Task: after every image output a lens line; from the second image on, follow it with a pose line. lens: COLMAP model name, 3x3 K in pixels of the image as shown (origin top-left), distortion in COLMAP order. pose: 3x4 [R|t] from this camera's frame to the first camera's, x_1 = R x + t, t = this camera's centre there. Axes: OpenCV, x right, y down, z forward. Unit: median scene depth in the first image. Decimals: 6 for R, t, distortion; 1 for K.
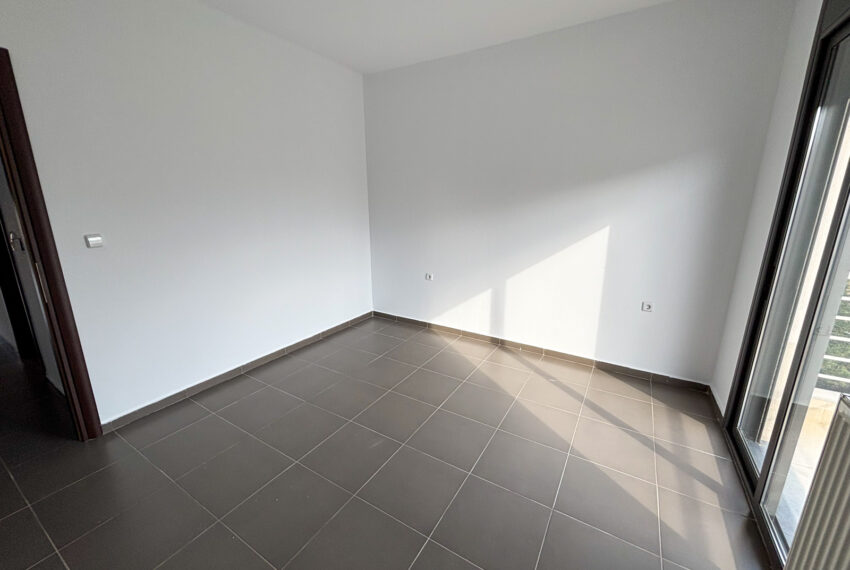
lens RADIAL K [[343.2, 0, 427.7], [0, 343.2, 283.0], [0, 0, 1]] dist [0.001319, -0.000033]
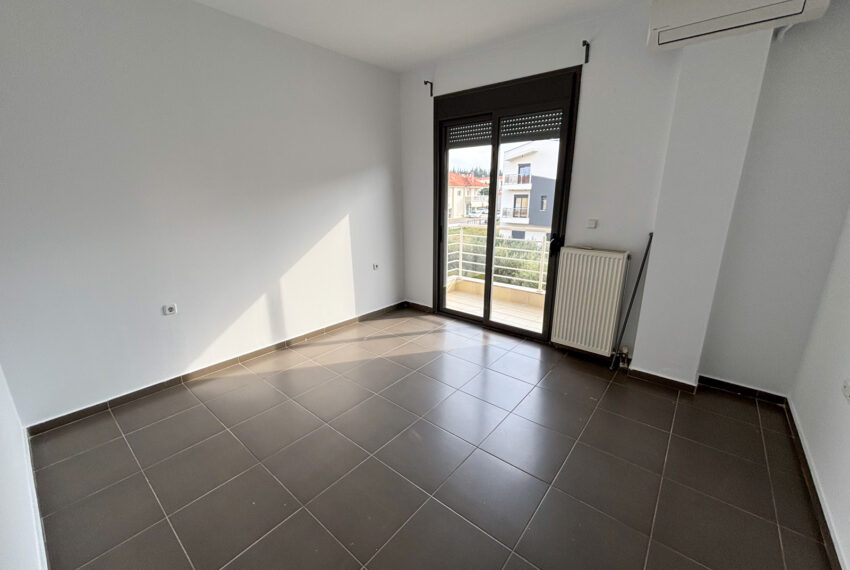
lens RADIAL K [[343.2, 0, 421.3], [0, 343.2, 282.9], [0, 0, 1]] dist [0.001319, -0.000033]
pose [[0.137769, -0.240654, 0.960784, -0.609363], [0.243227, 0.948551, 0.202713, -0.090840], [-0.960136, 0.205761, 0.189215, 0.423844]]
